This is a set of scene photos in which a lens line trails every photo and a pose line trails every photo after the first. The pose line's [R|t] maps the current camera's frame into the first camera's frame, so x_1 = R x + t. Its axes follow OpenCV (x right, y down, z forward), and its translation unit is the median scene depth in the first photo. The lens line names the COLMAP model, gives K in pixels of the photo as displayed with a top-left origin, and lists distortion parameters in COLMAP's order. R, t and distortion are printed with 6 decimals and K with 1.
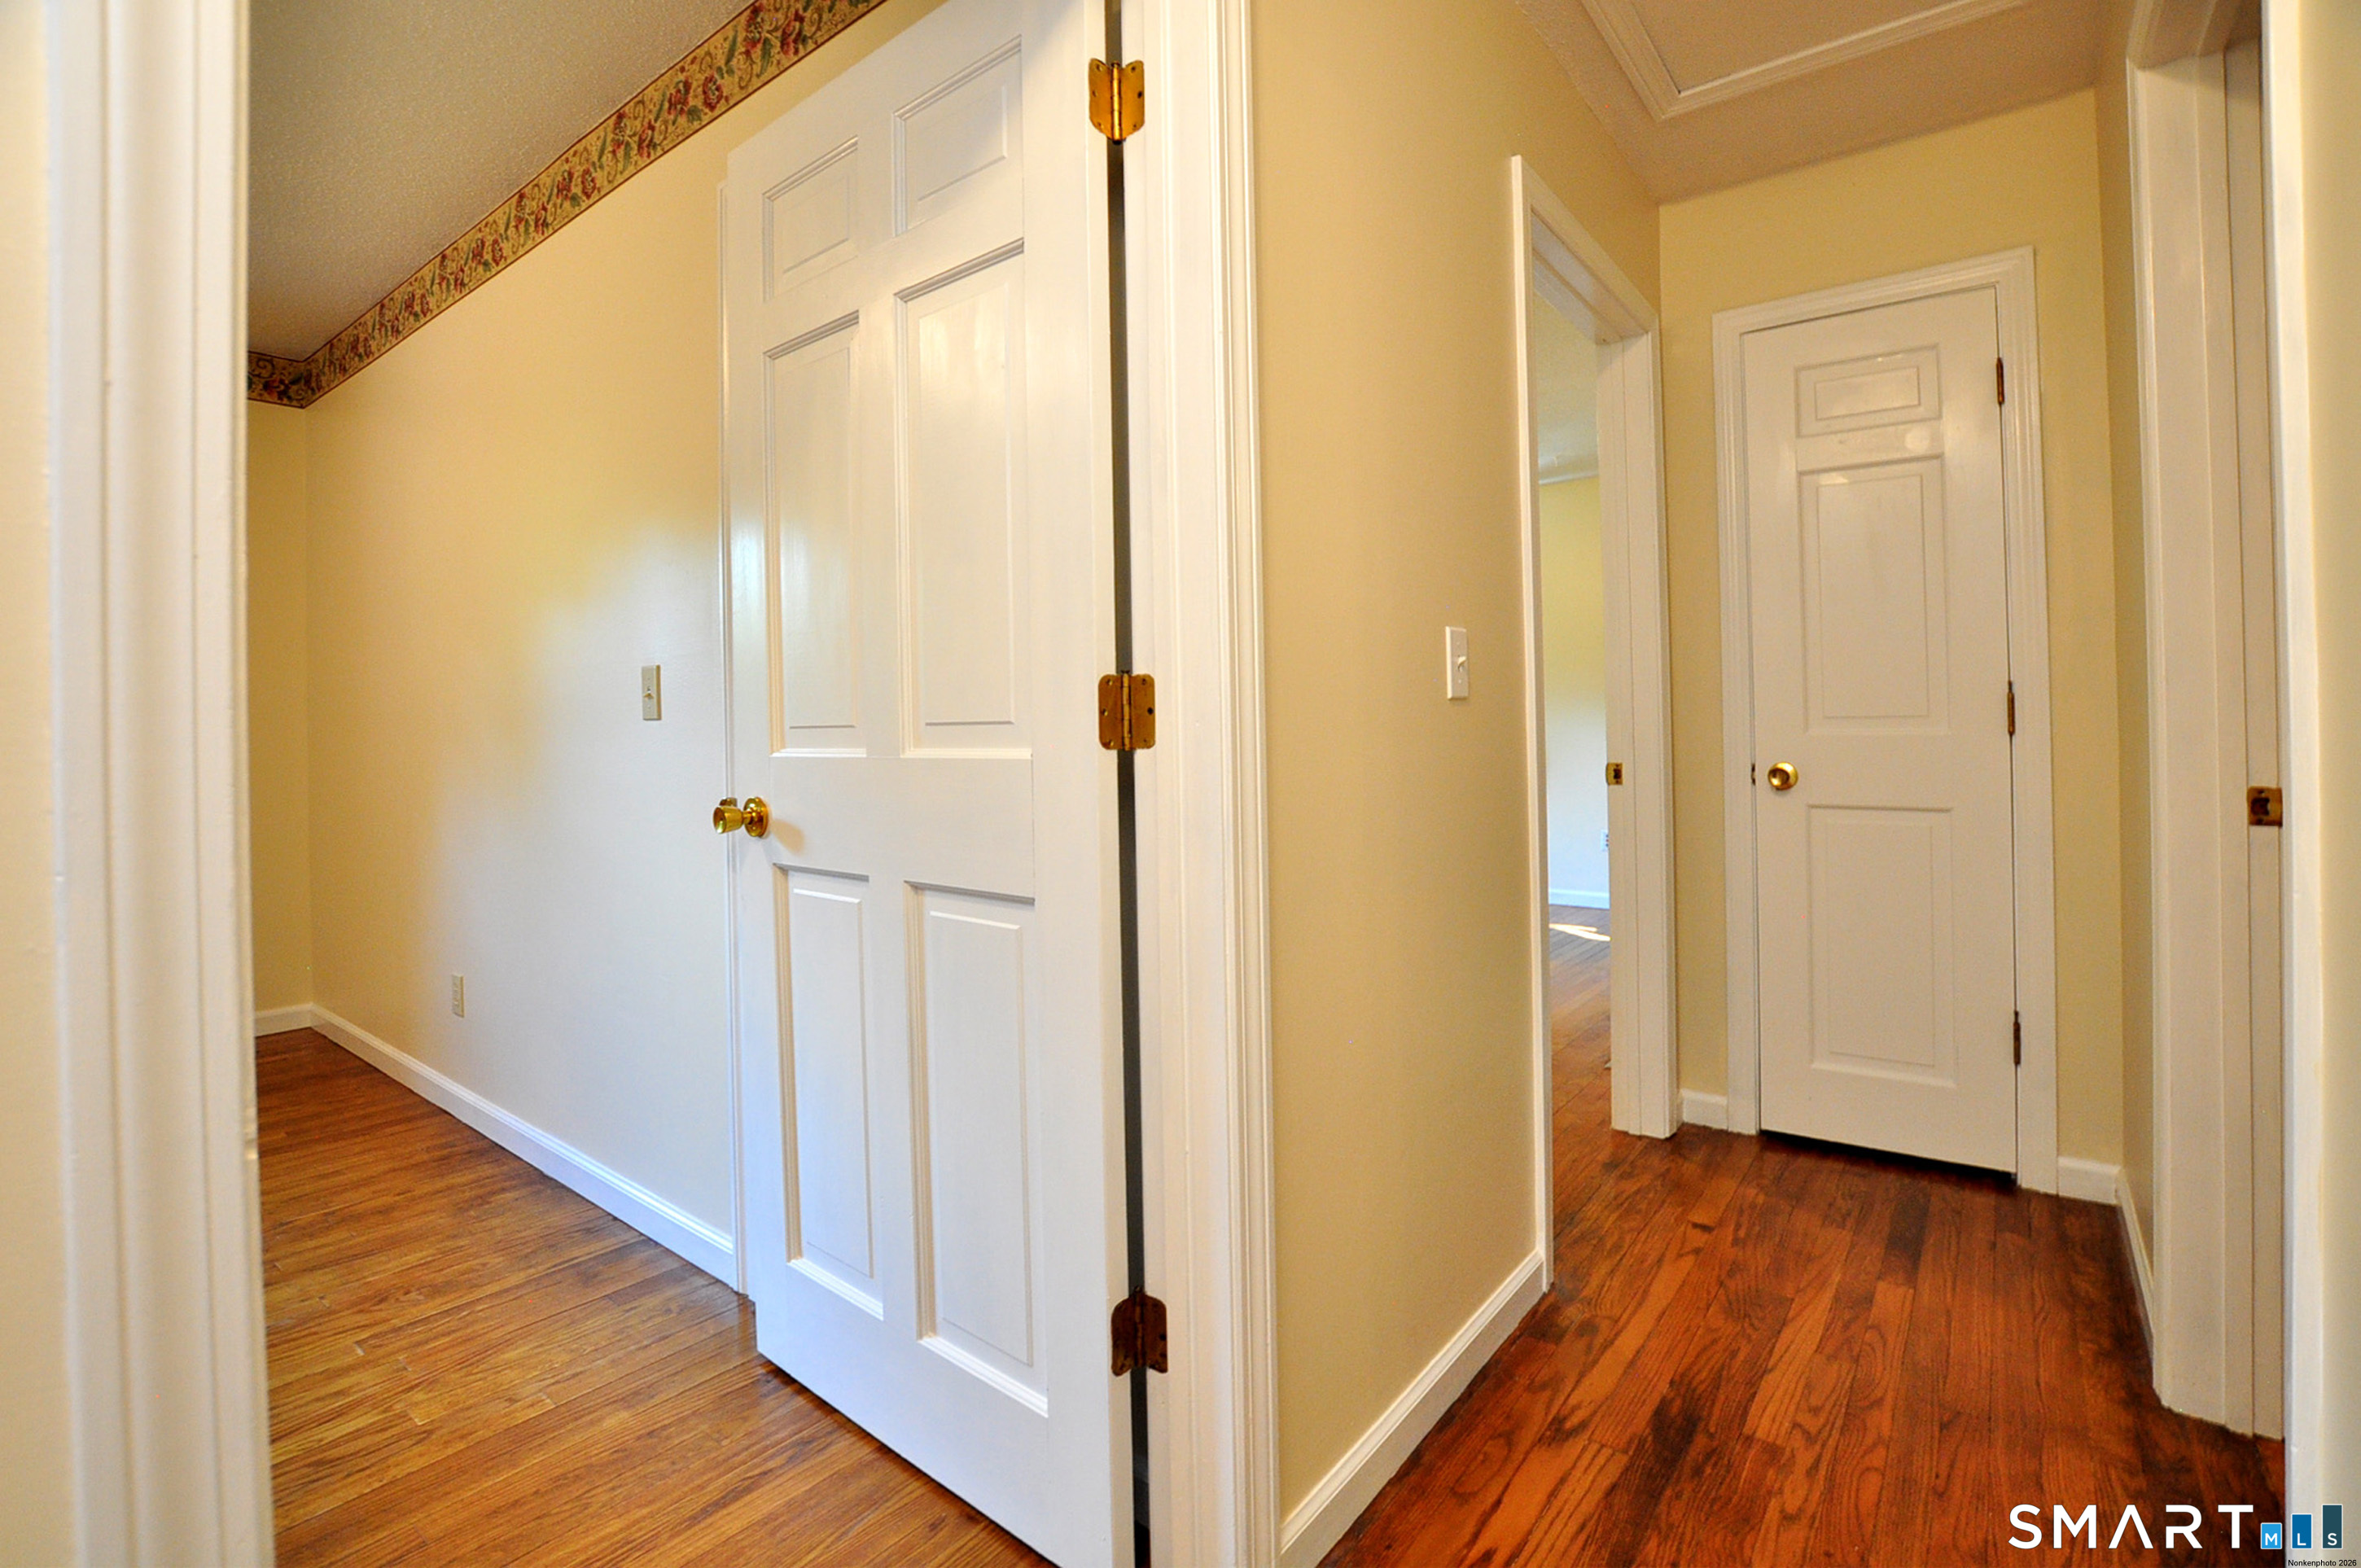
lens RADIAL K [[1048.0, 0, 1184.9], [0, 1048.0, 724.0], [0, 0, 1]] dist [-0.024828, 0.000780]
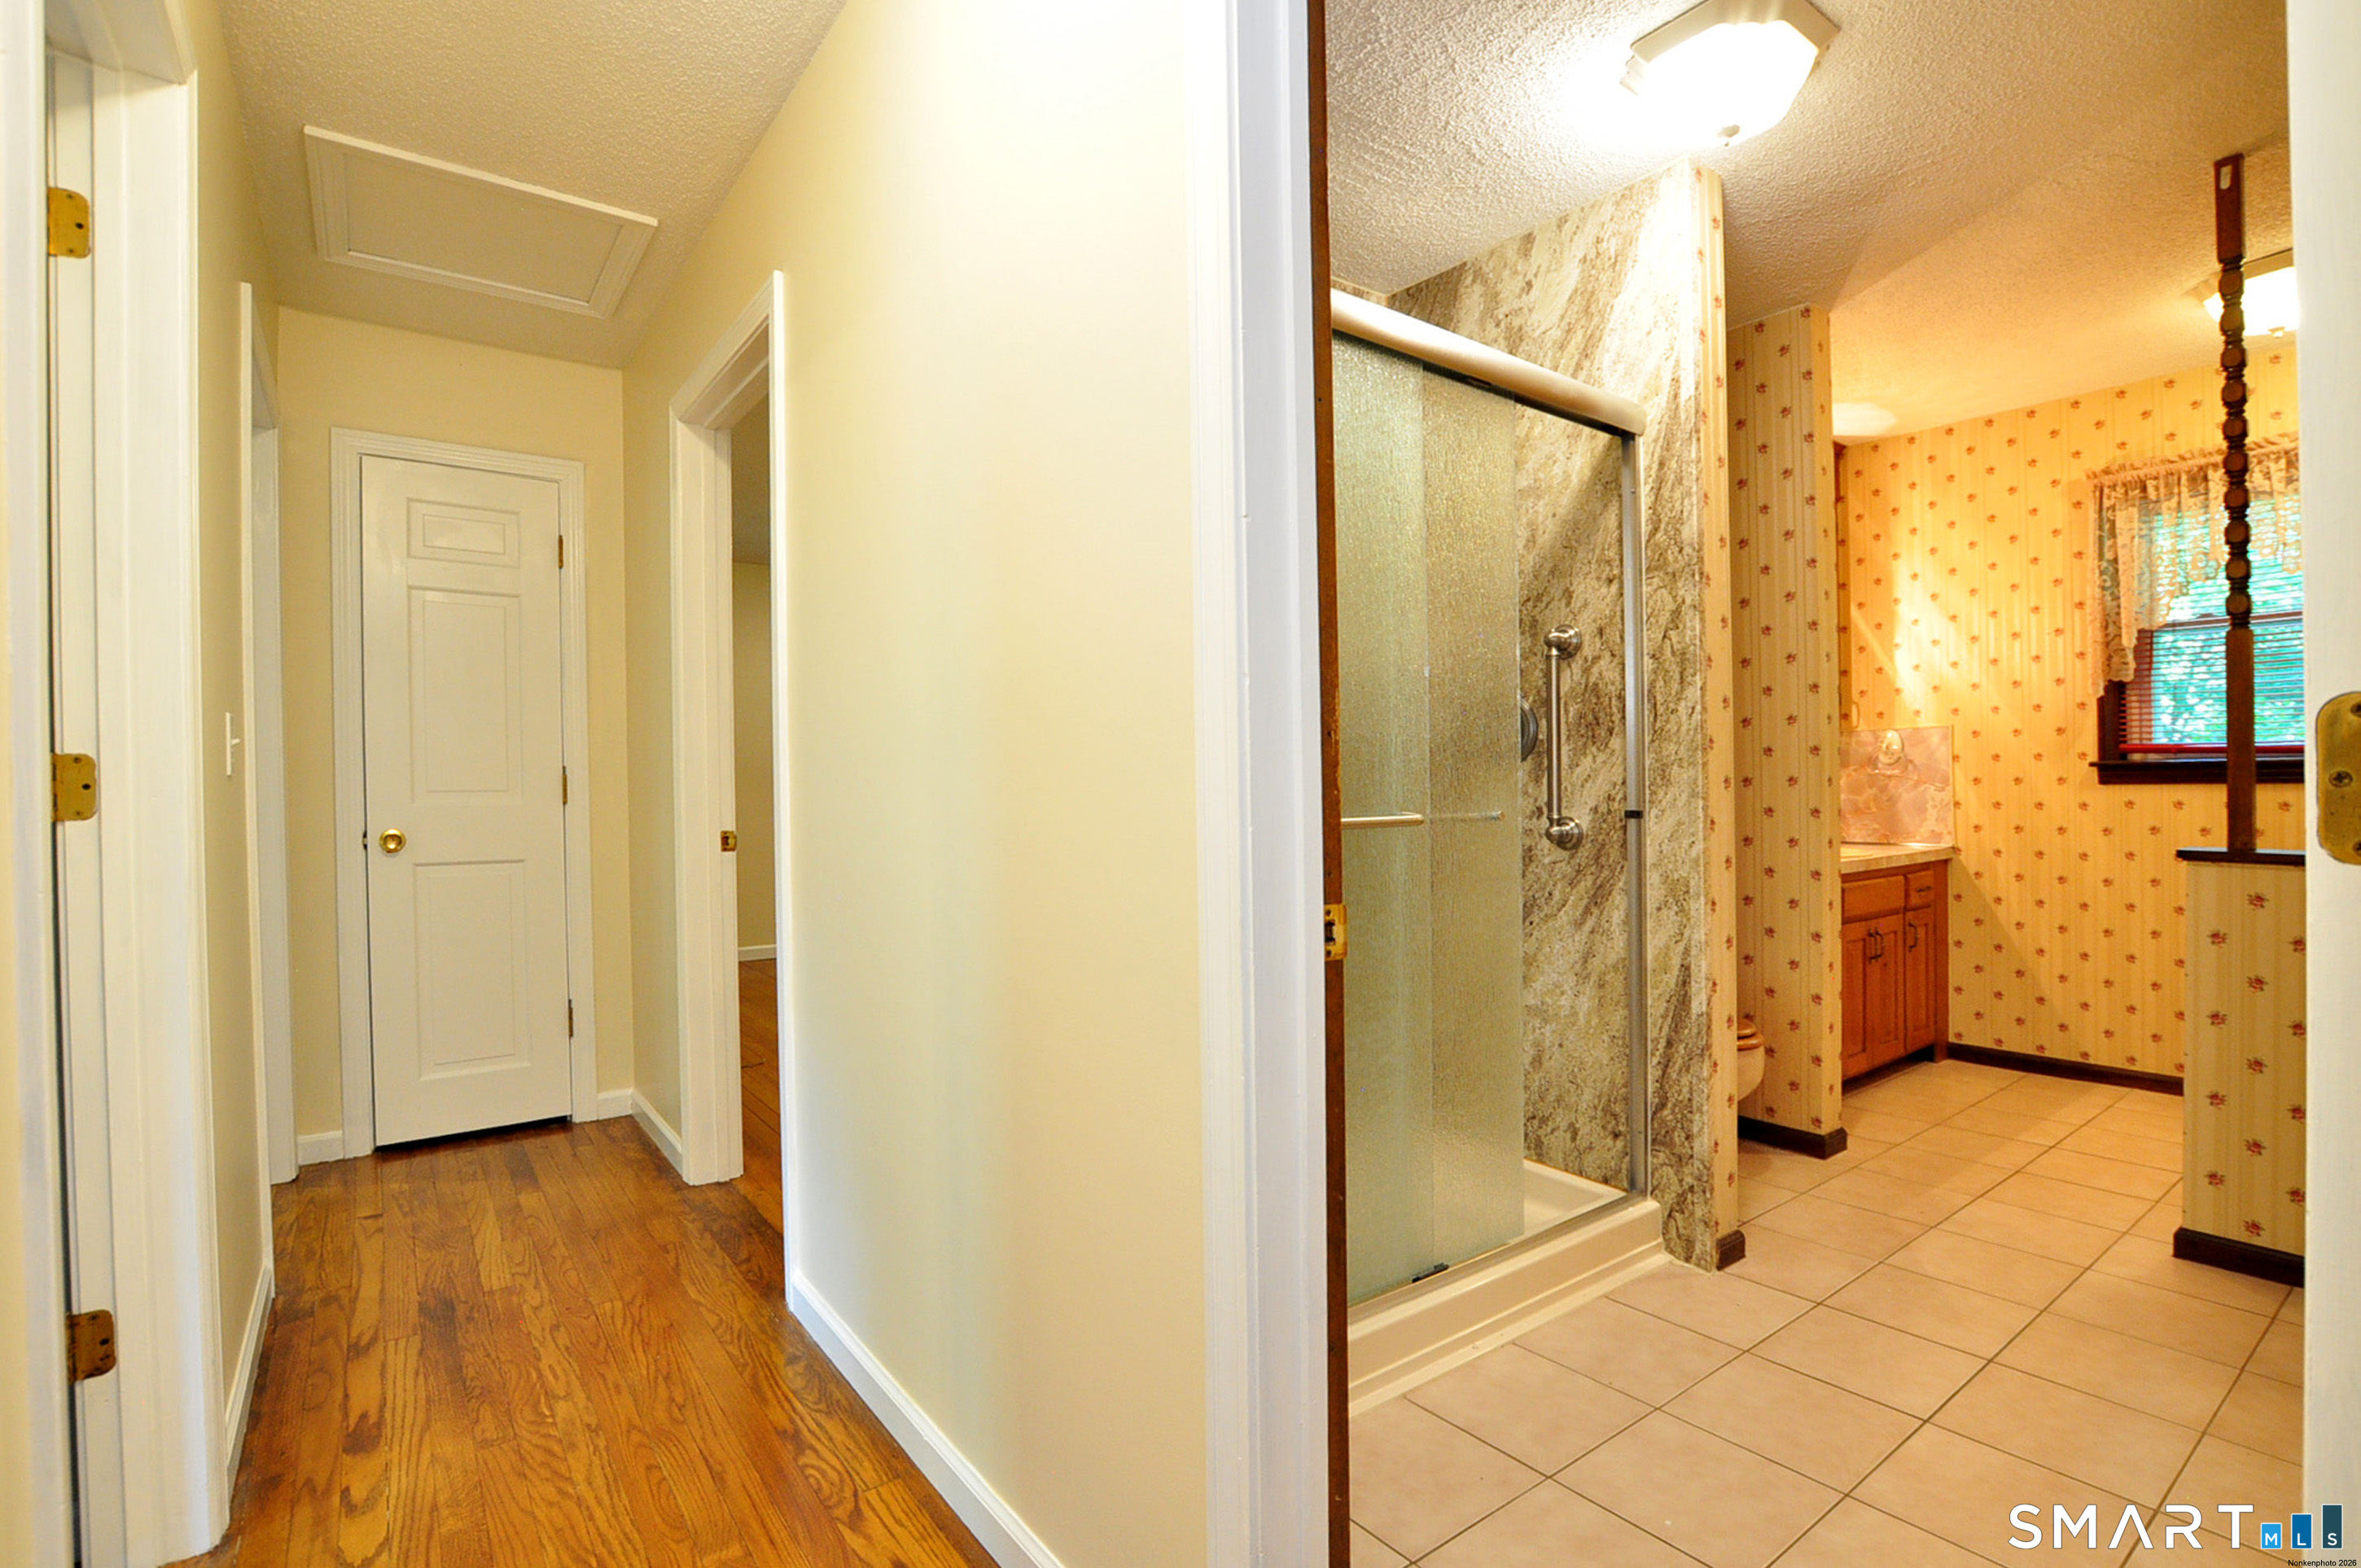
lens RADIAL K [[1106.8, 0, 1189.3], [0, 1106.8, 794.8], [0, 0, 1]] dist [-0.022962, 0.001795]
pose [[0.267123, 0.000555, 0.963662, -0.445251], [0.000801, 0.999999, -0.000798, -0.000264], [-0.963662, 0.000985, 0.267122, -0.237444]]
